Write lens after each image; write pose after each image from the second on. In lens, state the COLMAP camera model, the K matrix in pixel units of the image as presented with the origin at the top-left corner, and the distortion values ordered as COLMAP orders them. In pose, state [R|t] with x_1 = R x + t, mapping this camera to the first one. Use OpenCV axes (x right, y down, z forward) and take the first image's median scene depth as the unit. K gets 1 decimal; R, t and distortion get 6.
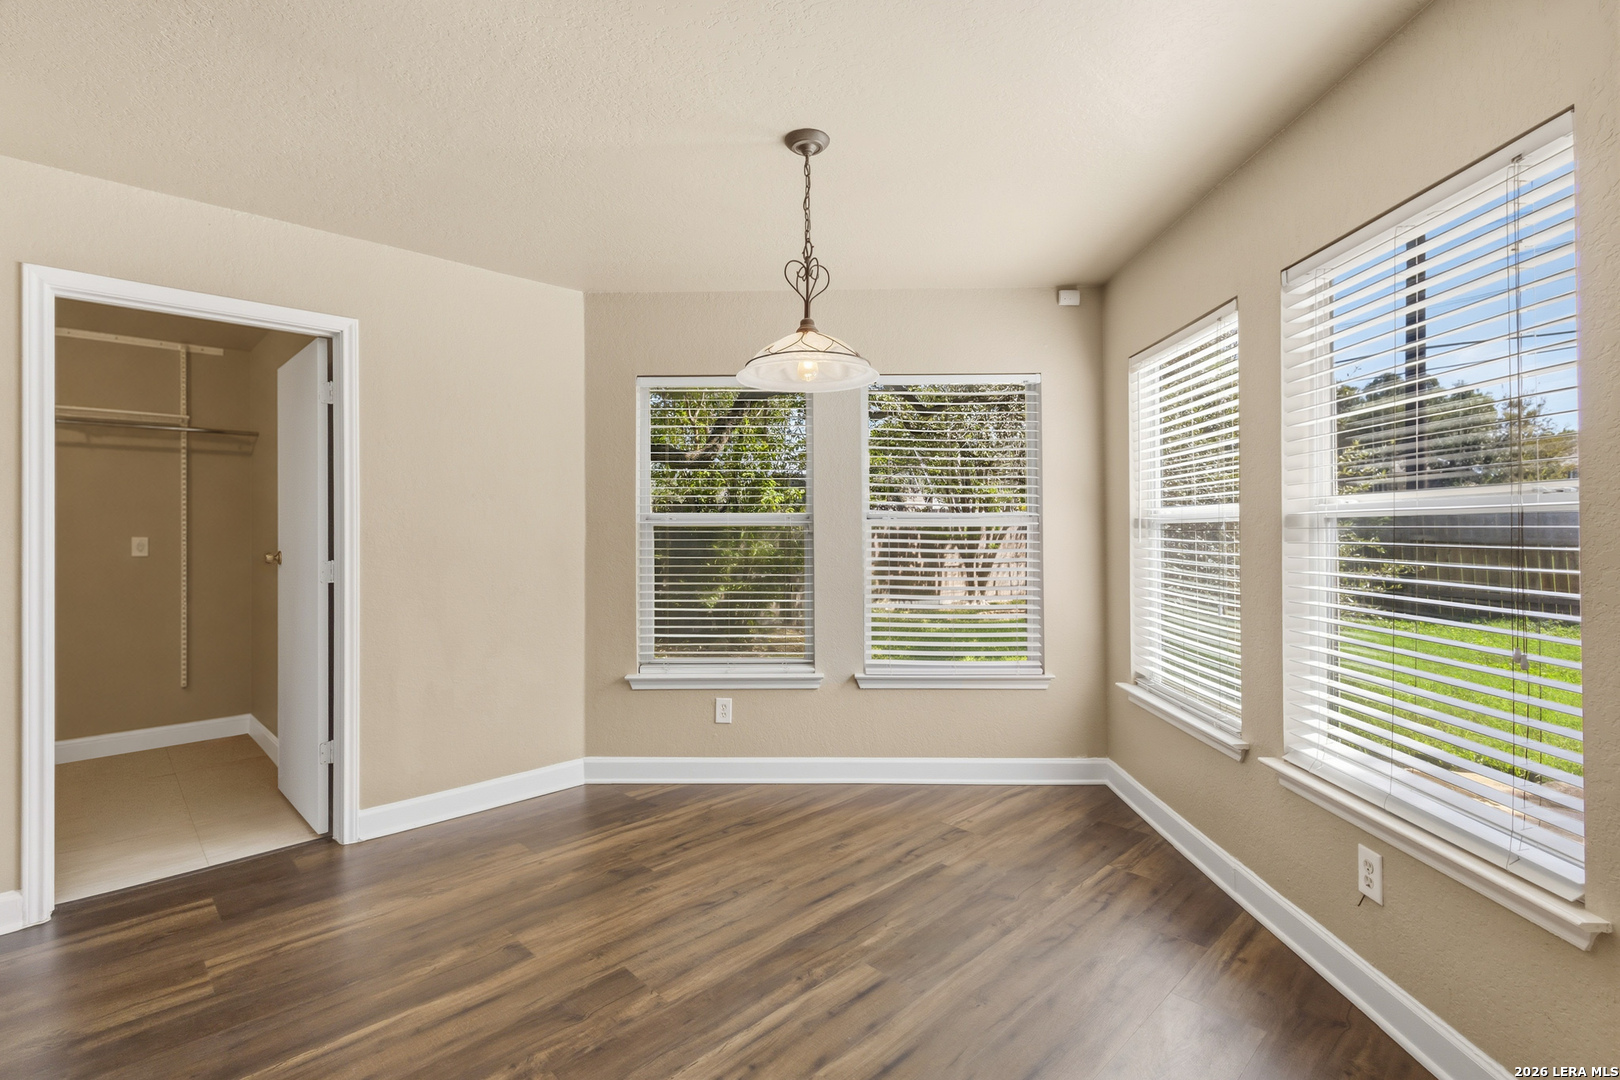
lens RADIAL K [[746.6, 0, 799.5], [0, 746.6, 525.0], [0, 0, 1]] dist [0.007681, -0.000763]
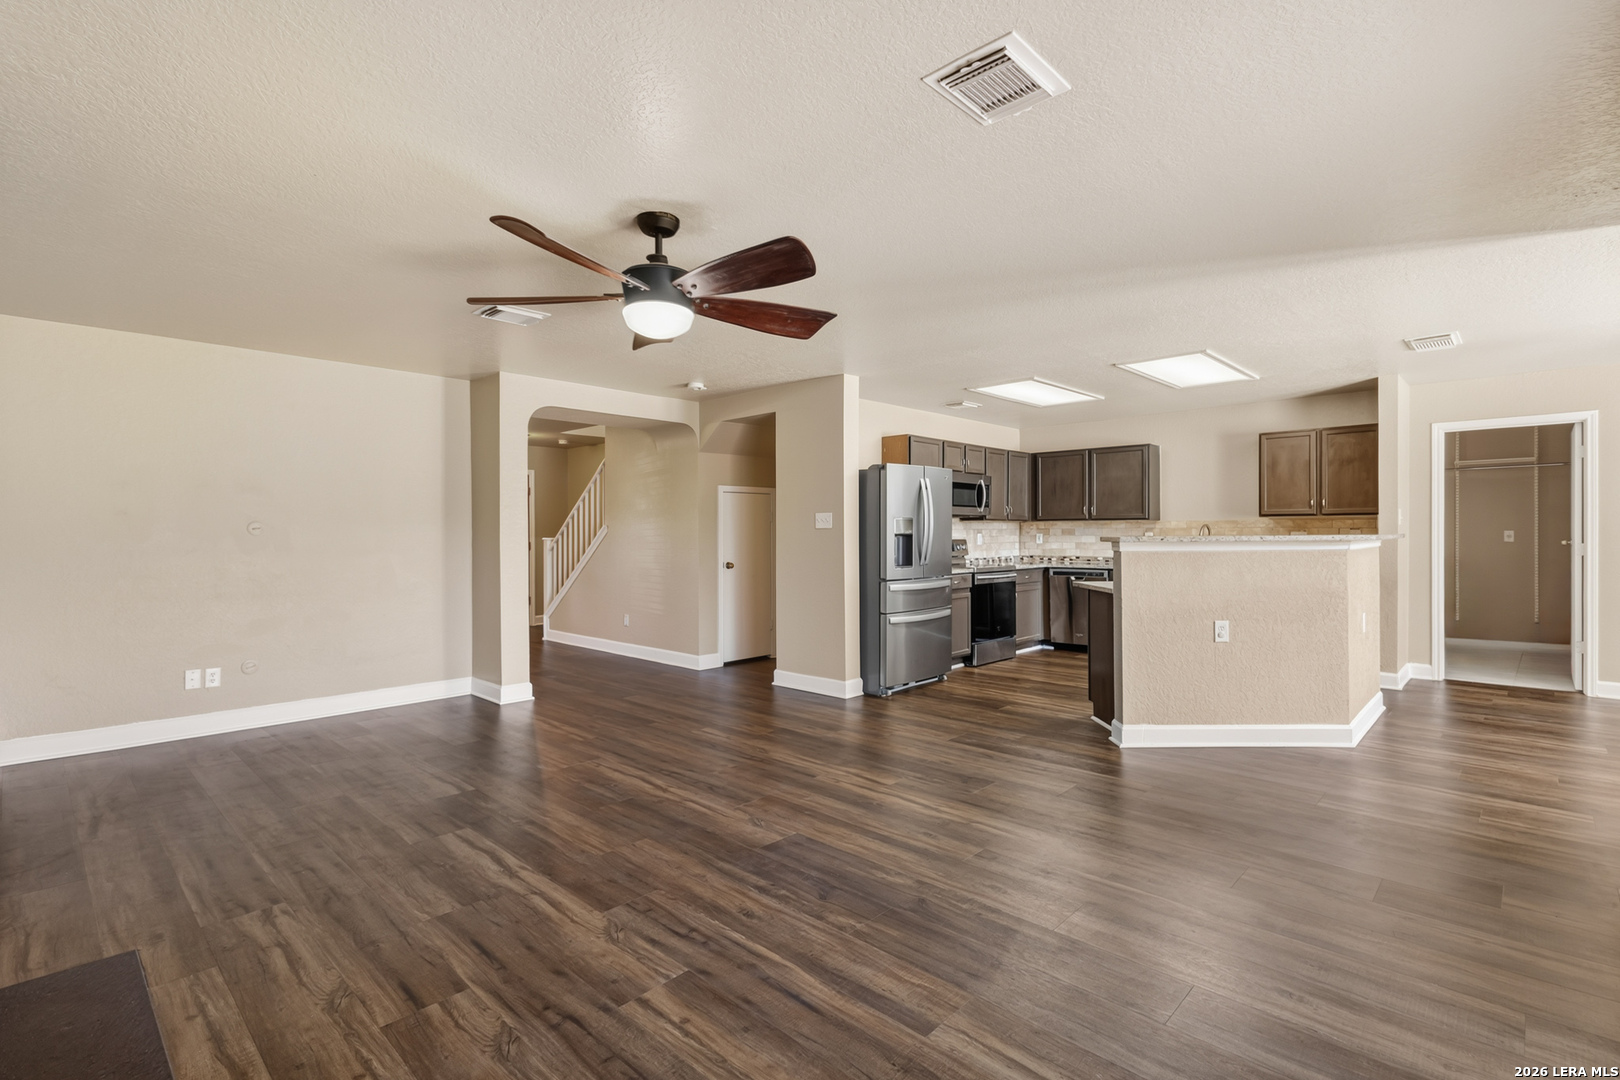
lens RADIAL K [[746.6, 0, 807.9], [0, 746.6, 535.2], [0, 0, 1]] dist [0.007681, -0.000763]
pose [[0.030137, 0.013003, -0.999461, 1.191819], [0.004828, 0.999902, 0.013155, -0.005274], [0.999534, -0.005221, 0.030072, -0.982976]]
